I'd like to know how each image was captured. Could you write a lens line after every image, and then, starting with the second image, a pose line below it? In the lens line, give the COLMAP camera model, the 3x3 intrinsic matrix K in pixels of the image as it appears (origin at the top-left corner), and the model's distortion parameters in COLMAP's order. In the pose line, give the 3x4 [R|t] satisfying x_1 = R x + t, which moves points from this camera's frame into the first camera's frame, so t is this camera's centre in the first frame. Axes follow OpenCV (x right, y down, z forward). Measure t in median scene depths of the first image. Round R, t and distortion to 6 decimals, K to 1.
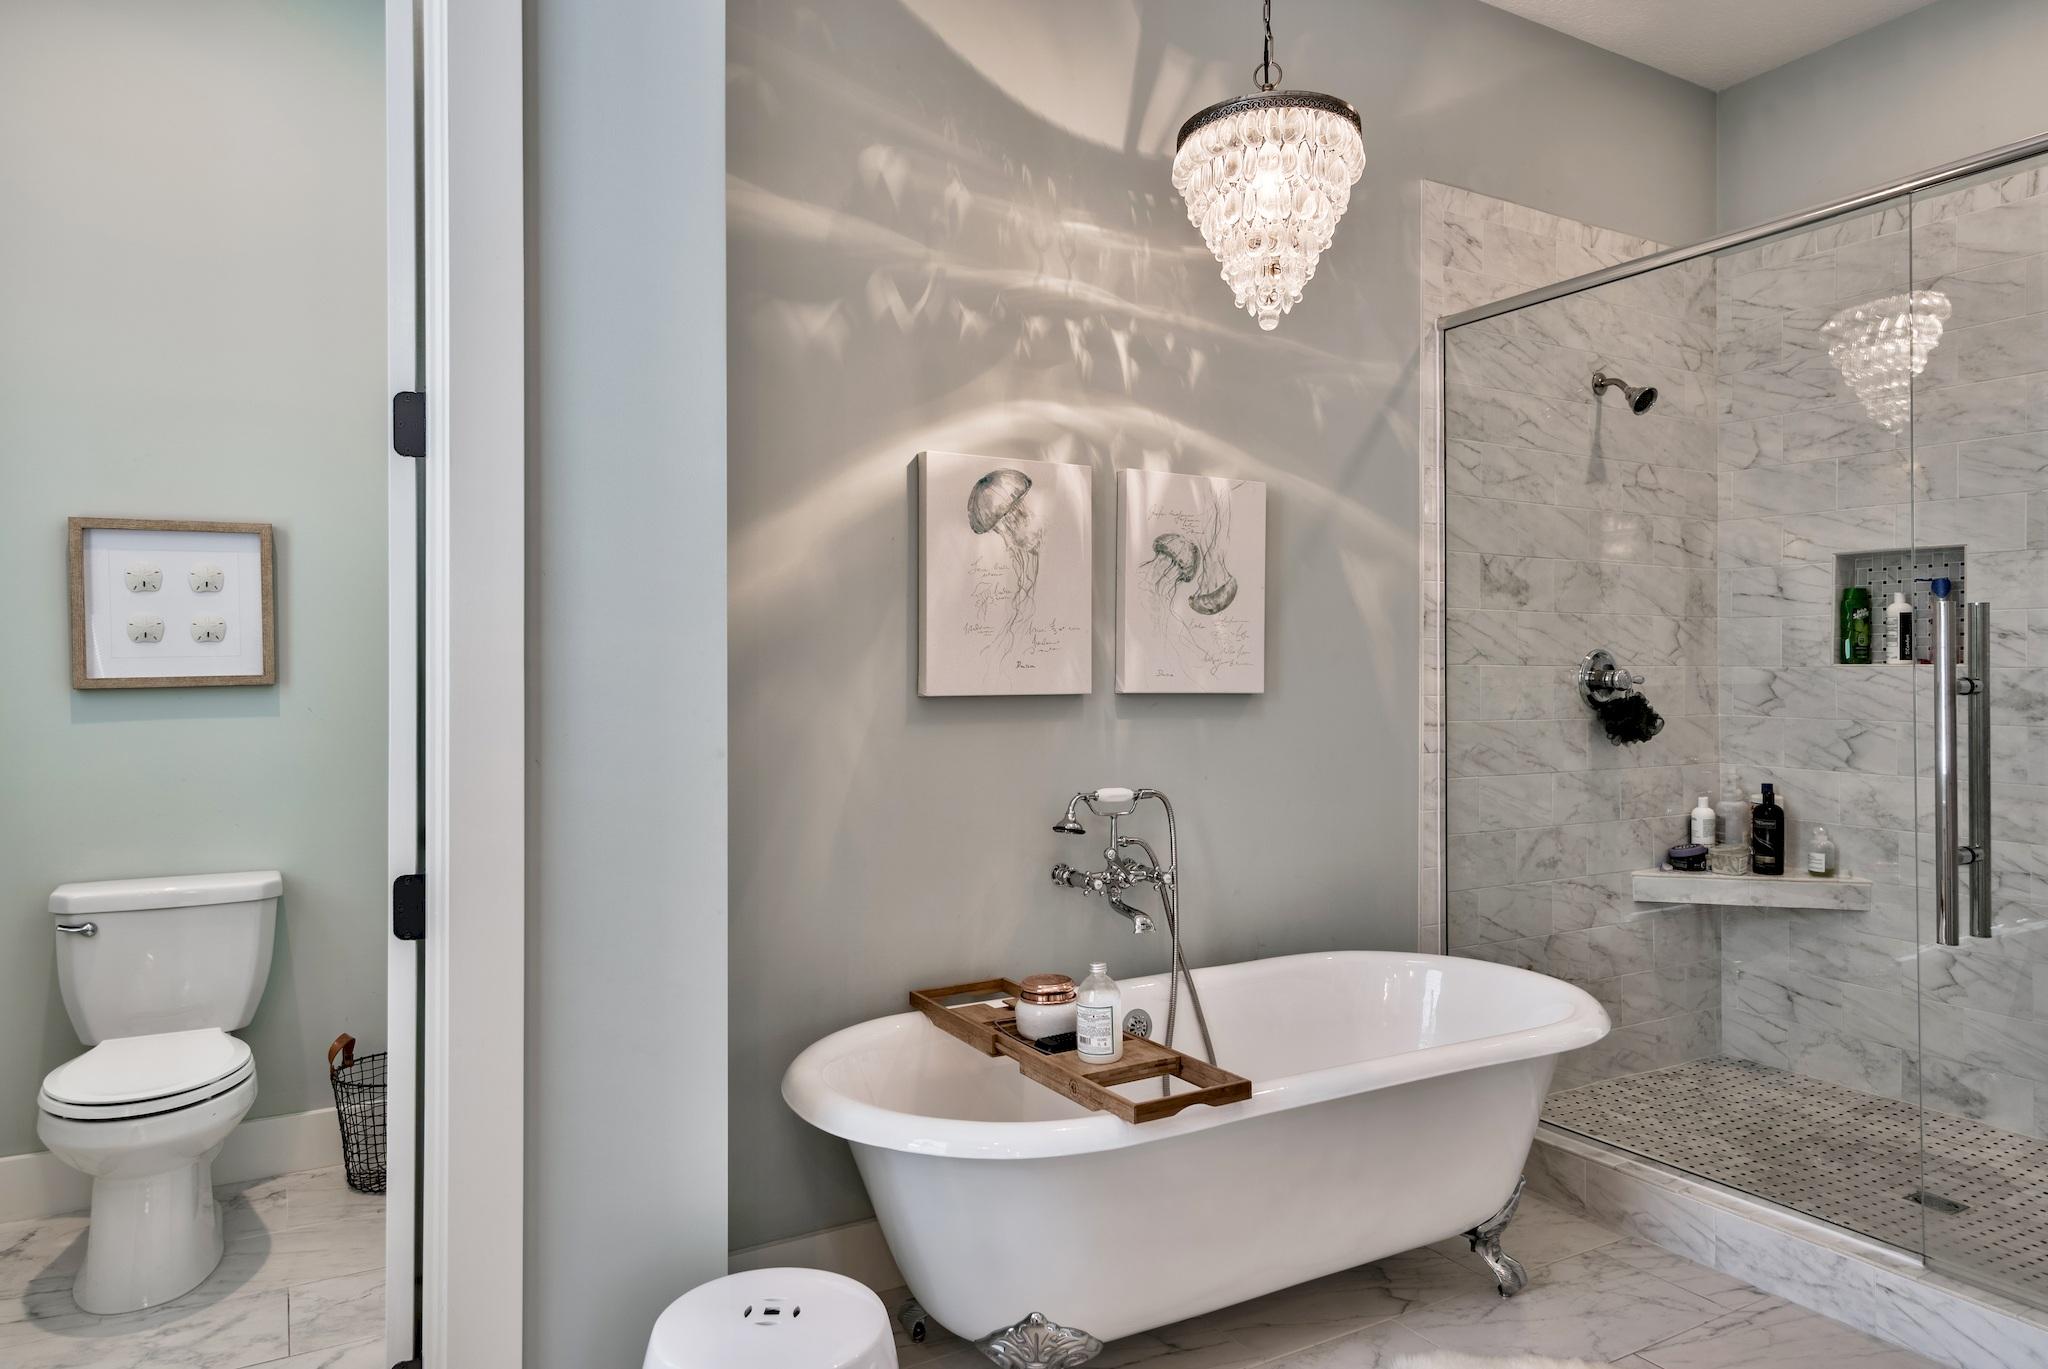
lens RADIAL K [[1281.7, 0, 1021.5], [0, 1281.7, 667.0], [0, 0, 1]] dist [0.016391, 0.000287]
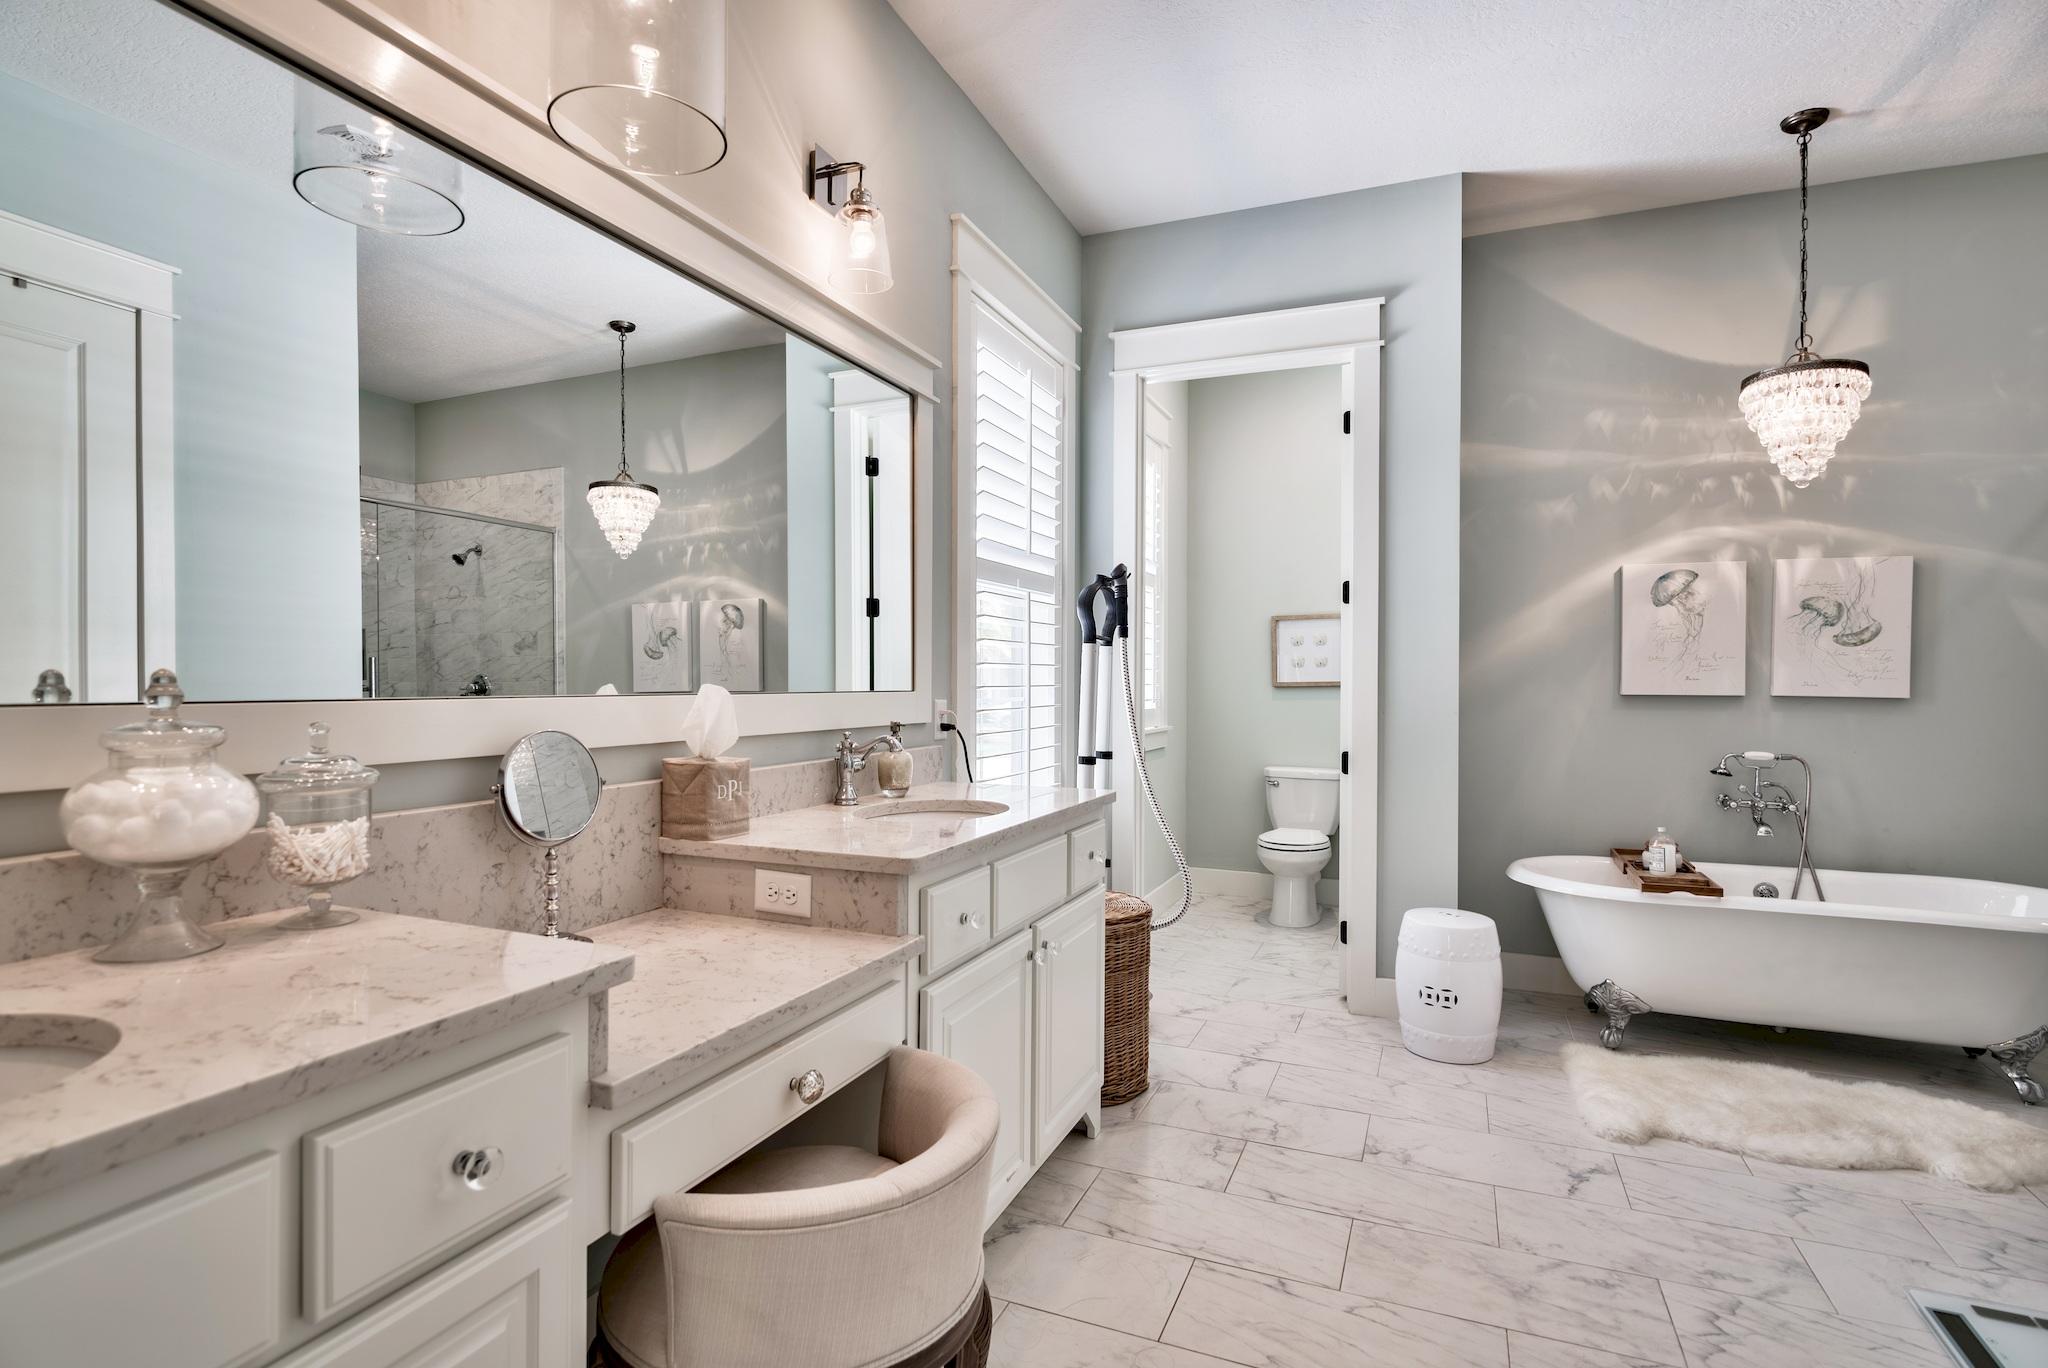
lens RADIAL K [[1024.0, 0, 1022.6], [0, 1024.0, 676.0], [0, 0, 1]] dist [-0.001252, -0.000114]
pose [[0.602640, 0.002723, -0.798009, 0.565812], [-0.001892, 0.999996, 0.001983, -0.006094], [0.798011, 0.000314, 0.602643, -0.585152]]
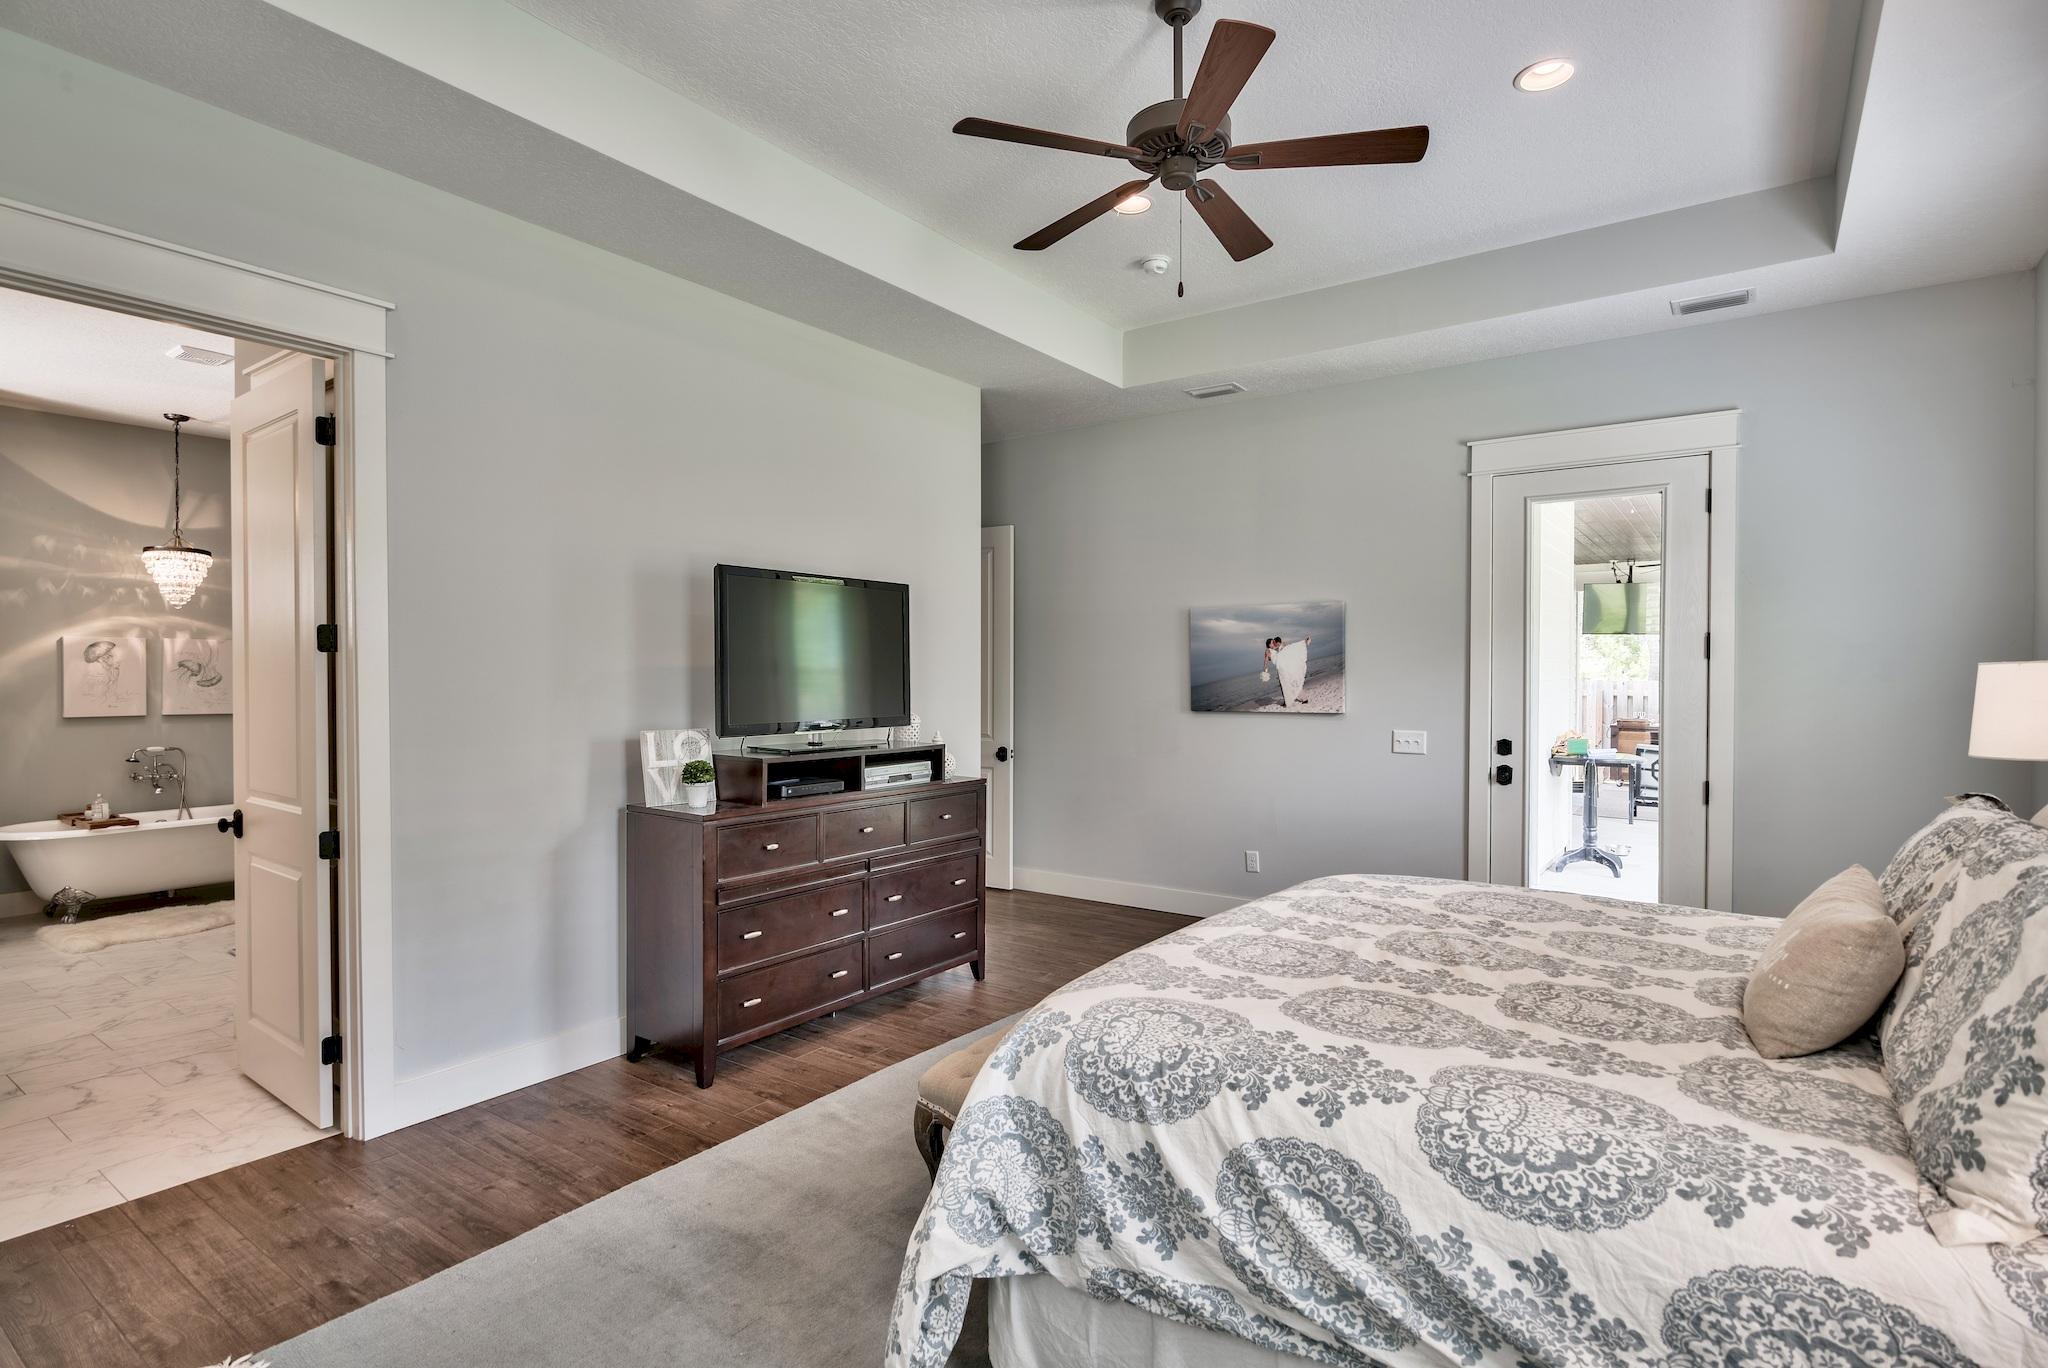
lens RADIAL K [[1025.7, 0, 1015.5], [0, 1025.7, 690.2], [0, 0, 1]] dist [-0.001477, -0.000295]
pose [[0.916401, -0.005263, 0.400227, 0.961347], [-0.004273, 0.999728, 0.022932, -0.101314], [-0.400238, -0.022725, 0.916129, -2.001100]]
